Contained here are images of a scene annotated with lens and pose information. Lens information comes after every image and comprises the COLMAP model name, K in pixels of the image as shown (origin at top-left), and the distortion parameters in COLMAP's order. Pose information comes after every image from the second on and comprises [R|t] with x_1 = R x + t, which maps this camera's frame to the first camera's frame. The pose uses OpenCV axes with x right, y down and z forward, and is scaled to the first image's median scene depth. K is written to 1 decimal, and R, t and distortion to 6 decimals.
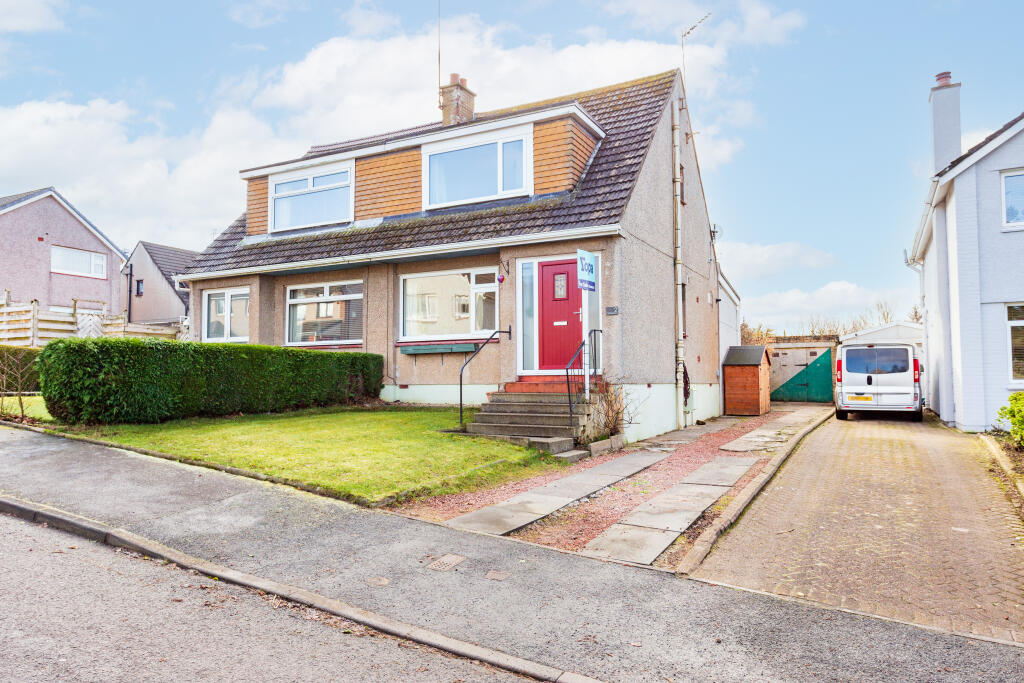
lens RADIAL K [[708.1, 0, 513.8], [0, 708.1, 342.1], [0, 0, 1]] dist [-0.001576, 0.006007]
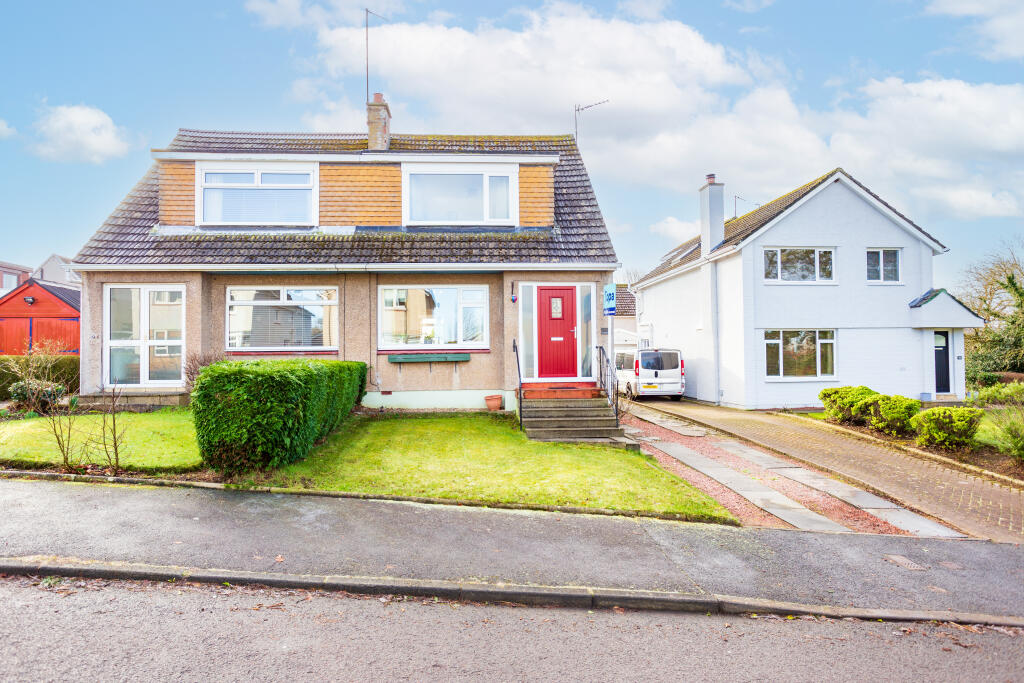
lens RADIAL K [[575.4, 0, 510.7], [0, 575.4, 345.0], [0, 0, 1]] dist [-0.025057, 0.002773]
pose [[0.847338, 0.008156, 0.530992, -0.454408], [-0.024858, 0.999395, 0.024316, -0.033201], [-0.530472, -0.033803, 0.847028, 0.188549]]
